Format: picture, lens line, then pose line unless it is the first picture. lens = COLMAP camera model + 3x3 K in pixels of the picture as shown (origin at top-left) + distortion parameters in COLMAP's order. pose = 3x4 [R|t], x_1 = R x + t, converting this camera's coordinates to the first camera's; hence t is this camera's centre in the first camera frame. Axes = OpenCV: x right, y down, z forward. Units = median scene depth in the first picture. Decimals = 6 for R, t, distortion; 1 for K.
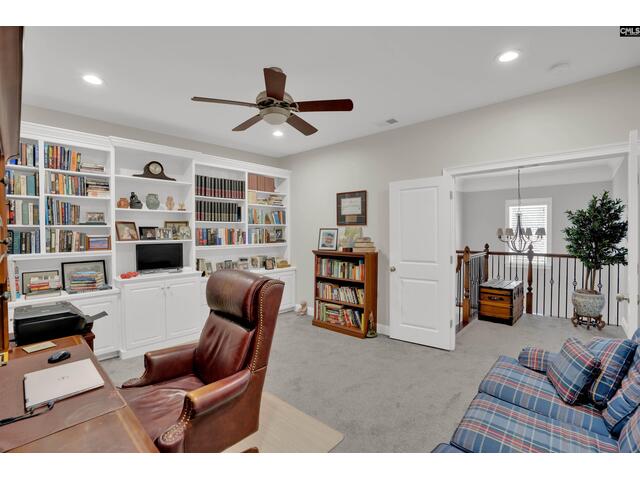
lens RADIAL K [[293.5, 0, 319.2], [0, 293.5, 243.9], [0, 0, 1]] dist [-0.069336, 0.021491]
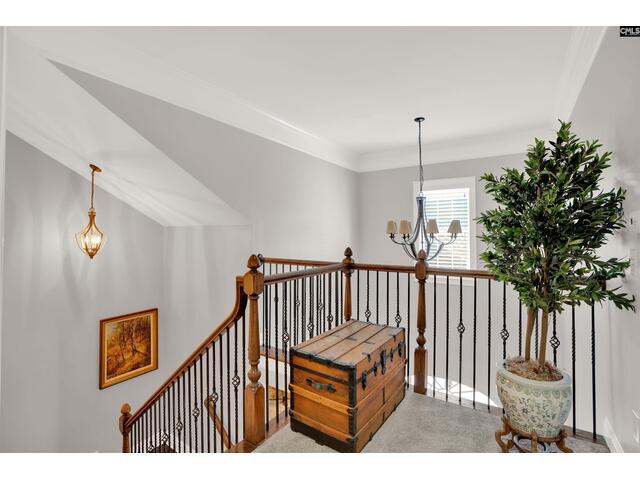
lens RADIAL K [[298.4, 0, 320.5], [0, 298.4, 236.4], [0, 0, 1]] dist [-0.071316, 0.027194]
pose [[0.988699, 0.002669, 0.149889, 0.570979], [0.002344, 0.999444, -0.033257, -0.005040], [-0.149895, 0.033233, 0.988143, 0.602916]]
